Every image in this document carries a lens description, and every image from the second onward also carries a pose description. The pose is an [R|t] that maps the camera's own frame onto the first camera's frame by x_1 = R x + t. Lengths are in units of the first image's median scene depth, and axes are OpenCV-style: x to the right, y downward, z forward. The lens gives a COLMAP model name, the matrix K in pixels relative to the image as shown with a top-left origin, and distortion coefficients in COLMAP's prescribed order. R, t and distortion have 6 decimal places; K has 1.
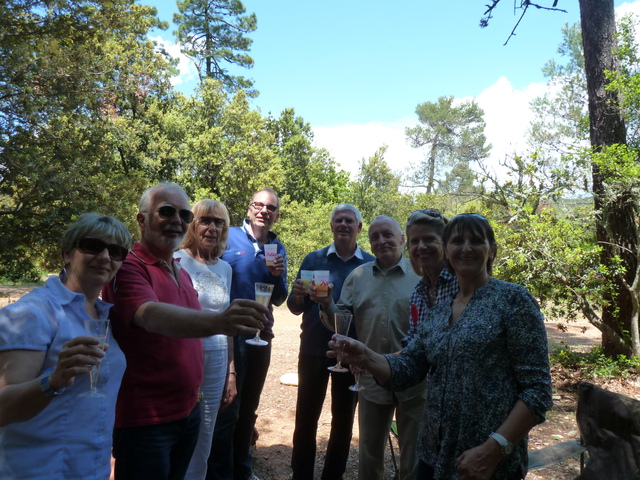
lens RADIAL K [[485.9, 0, 320.0], [0, 485.9, 240.0], [0, 0, 1]] dist [-0.033116, 0.006467]
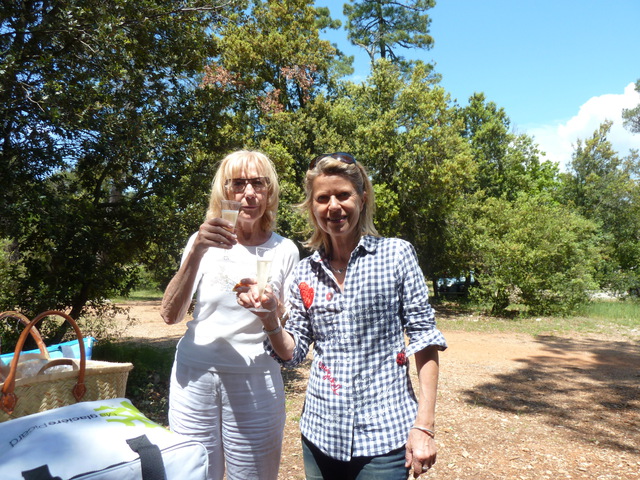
lens RADIAL K [[485.9, 0, 320.0], [0, 485.9, 240.0], [0, 0, 1]] dist [-0.033116, 0.006467]
pose [[0.927475, -0.033929, -0.372343, -0.022087], [0.023061, 0.999169, -0.033604, 0.015426], [0.373174, 0.022580, 0.927487, 0.178620]]
